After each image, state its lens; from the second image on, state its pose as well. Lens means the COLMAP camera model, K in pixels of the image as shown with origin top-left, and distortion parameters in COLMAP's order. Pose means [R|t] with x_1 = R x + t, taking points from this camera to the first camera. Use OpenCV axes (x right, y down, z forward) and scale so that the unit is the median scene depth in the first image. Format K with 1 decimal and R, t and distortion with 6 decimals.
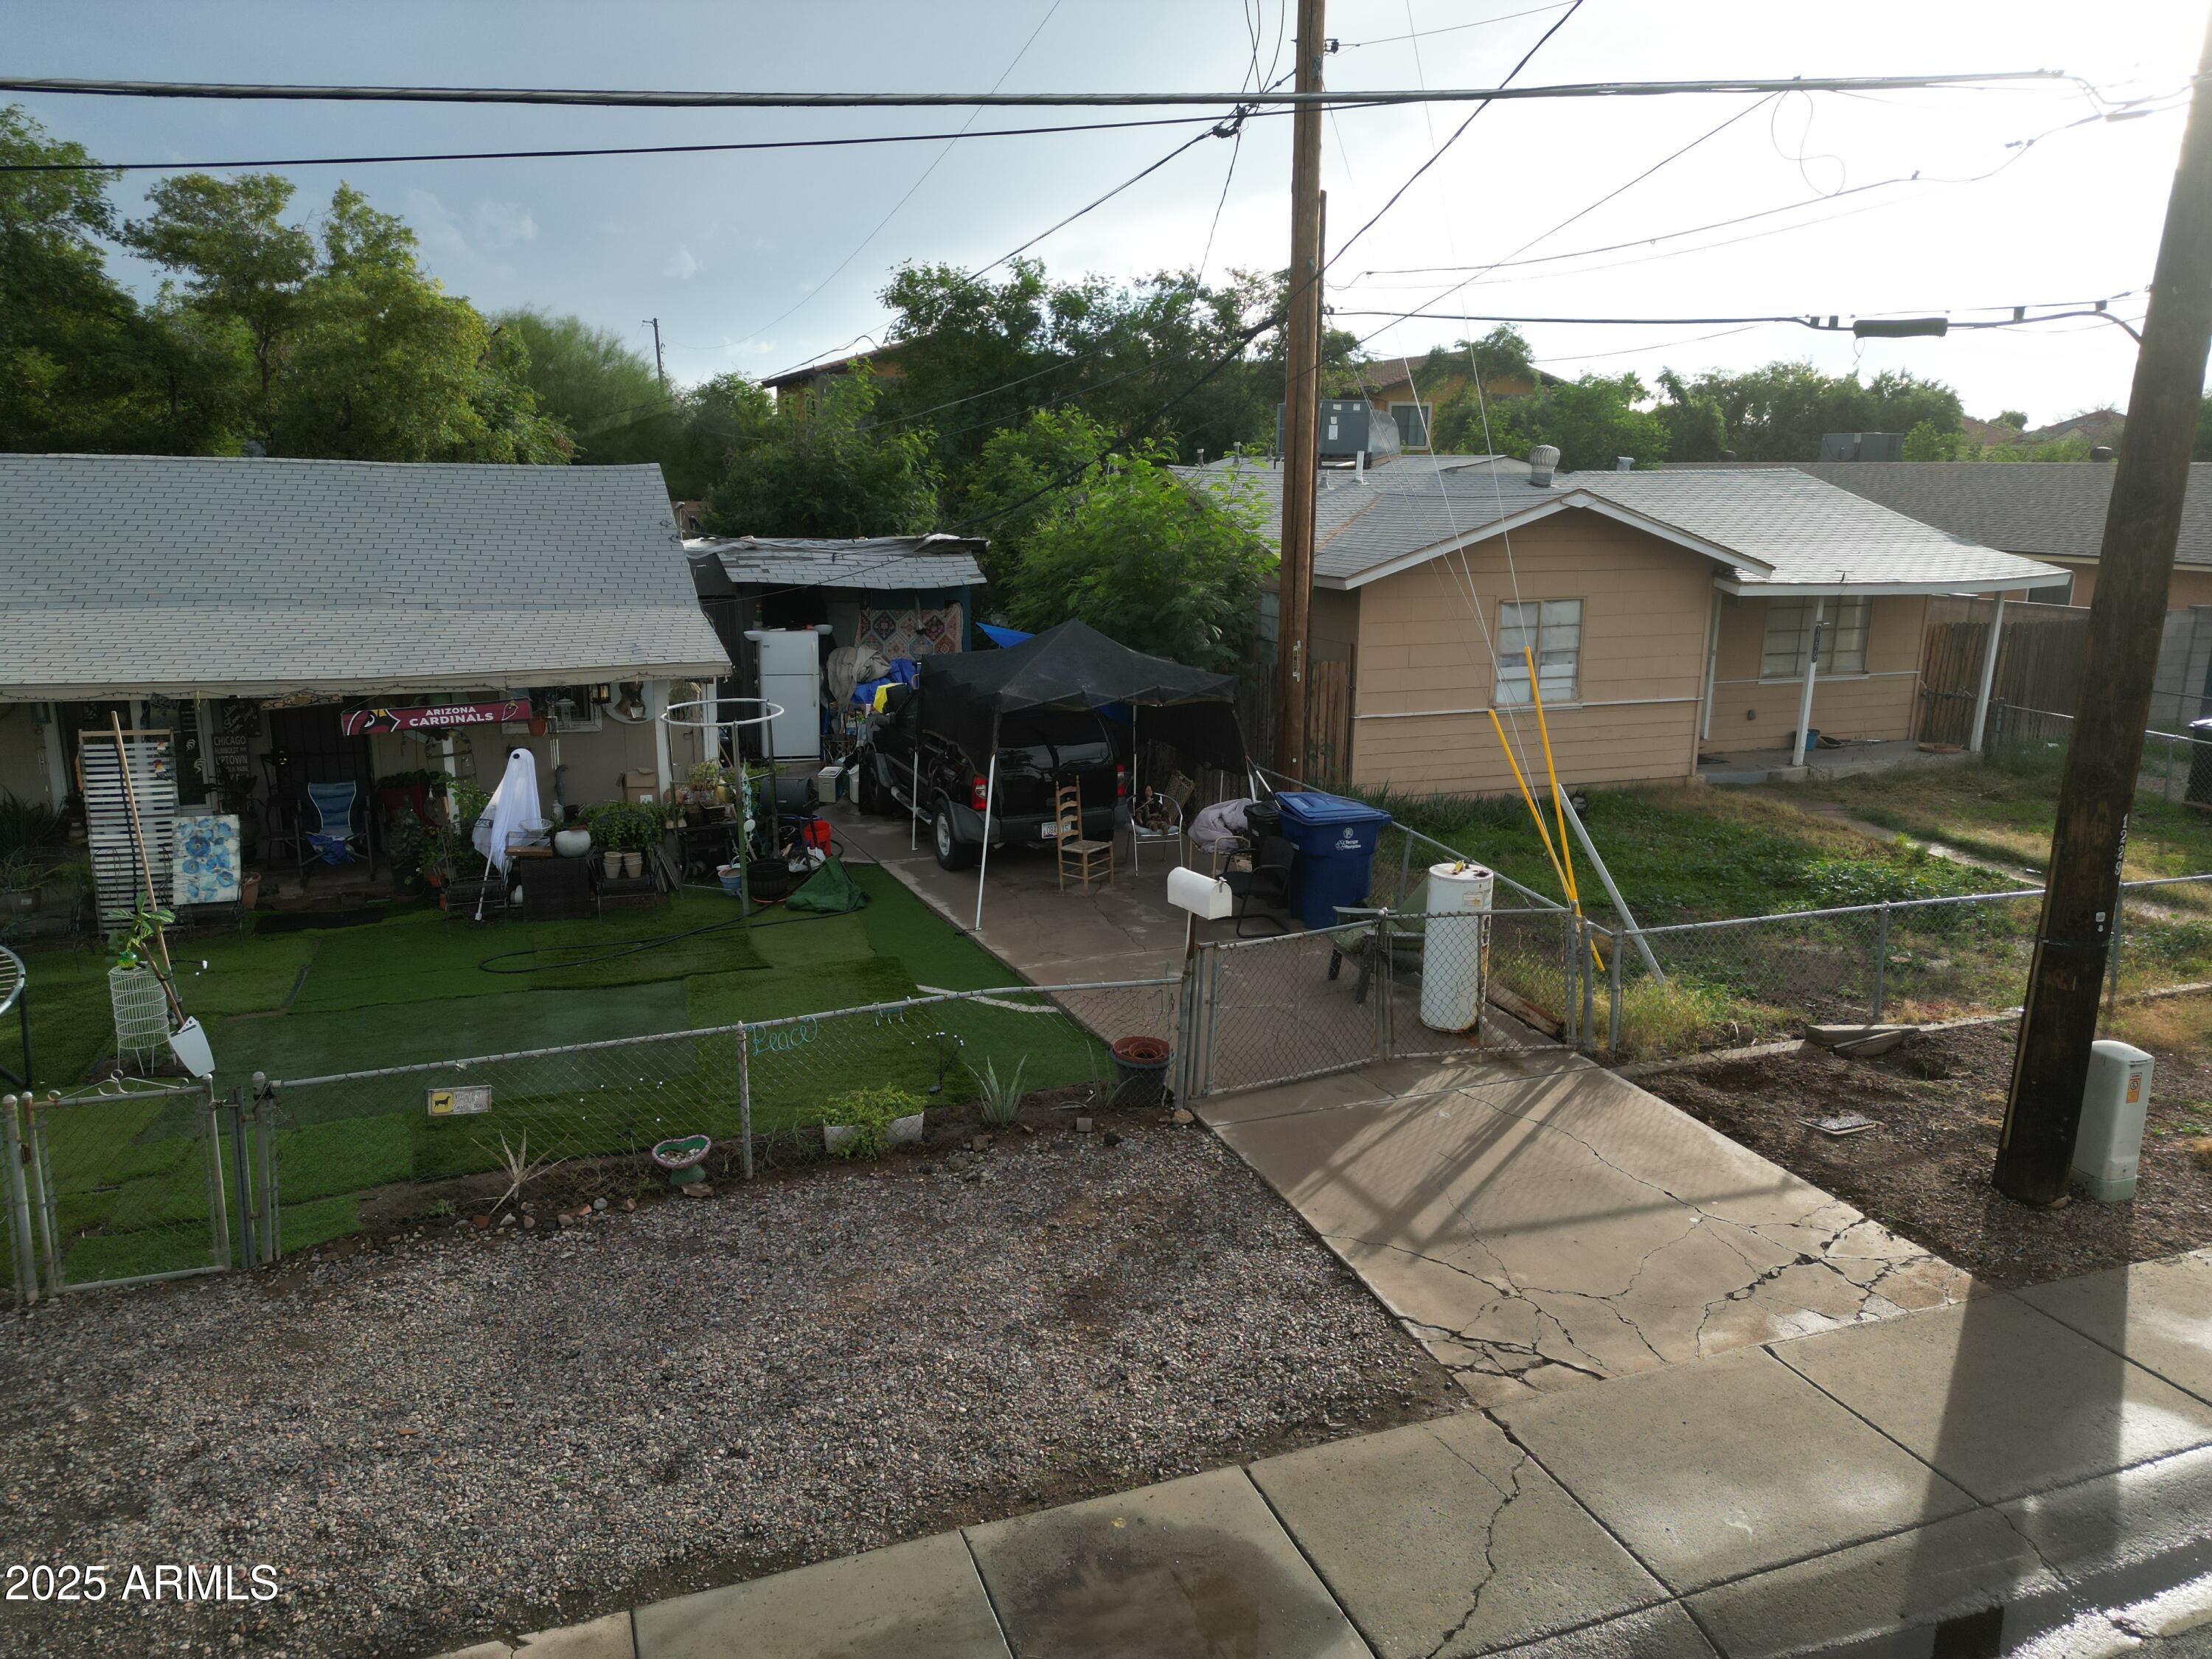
lens RADIAL K [[1542.4, 0, 1095.5], [0, 1542.4, 829.6], [0, 0, 1]] dist [0.070483, -0.060461]
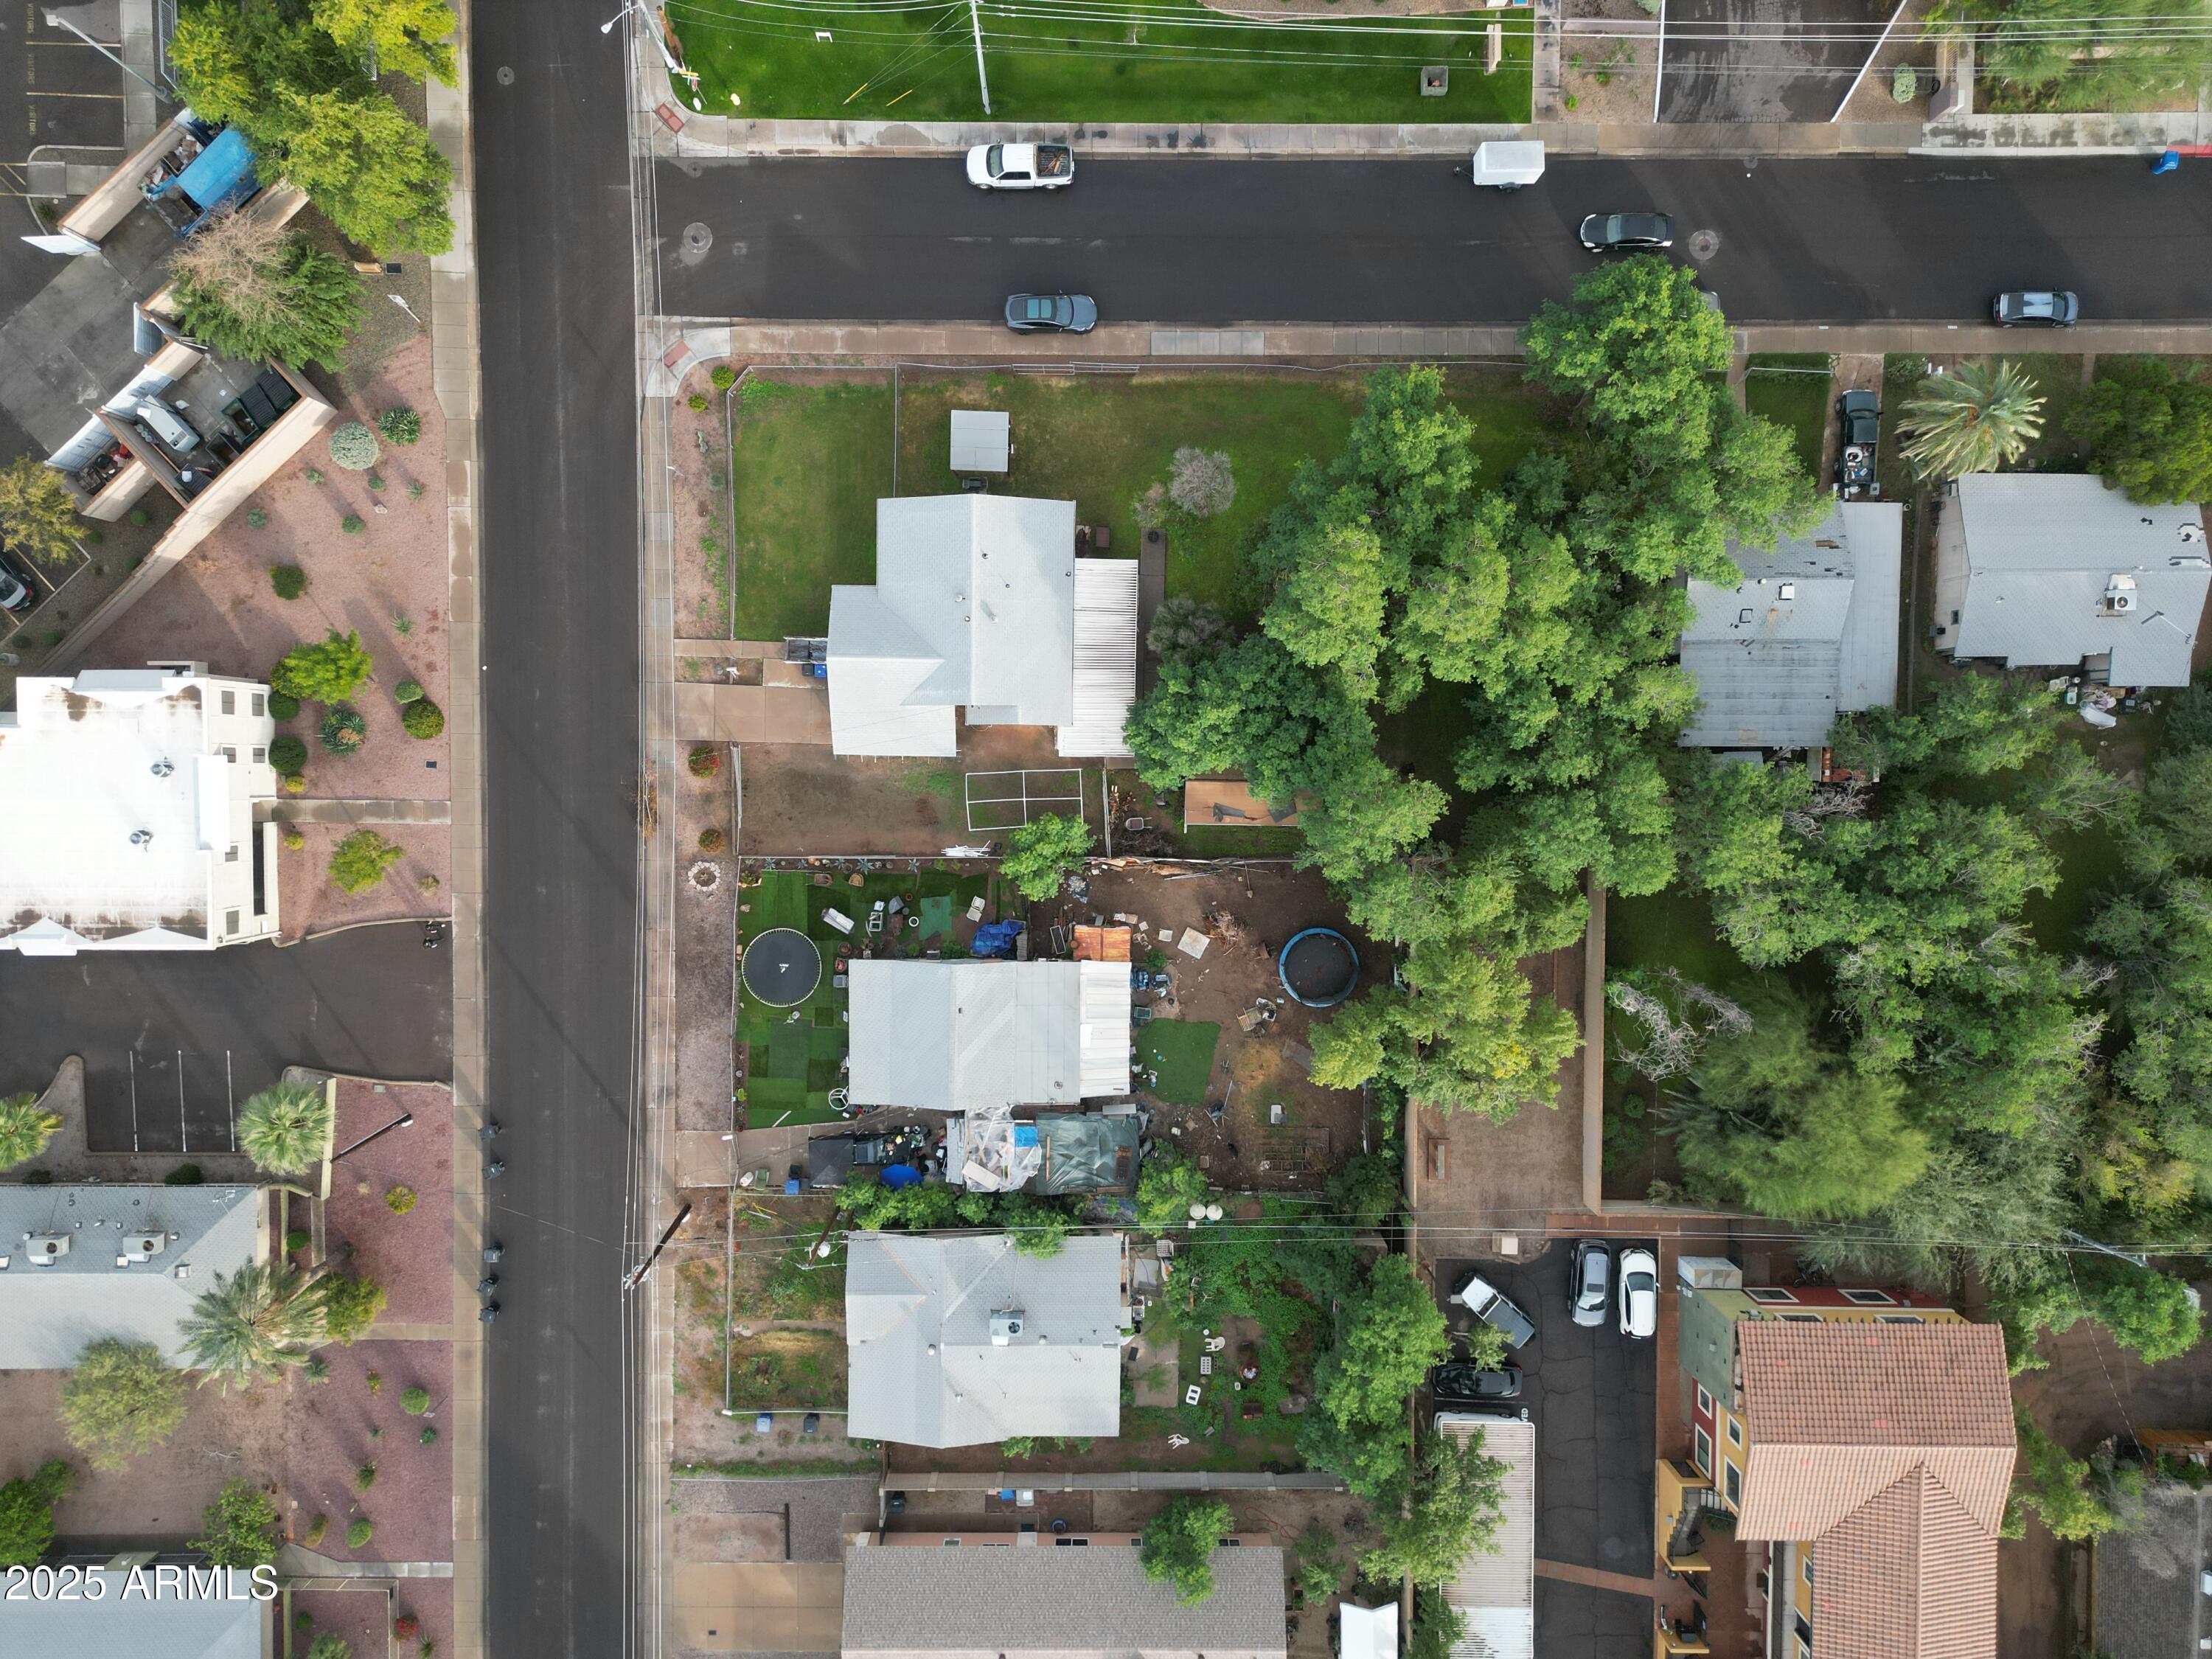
lens RADIAL K [[1545.2, 0, 1097.8], [0, 1545.2, 823.9], [0, 0, 1]] dist [0.079202, -0.078028]
pose [[-0.355484, 0.934295, 0.026913, -2.560977], [-0.217880, -0.110831, 0.969662, -8.727760], [0.908933, 0.338836, 0.242963, 0.174347]]
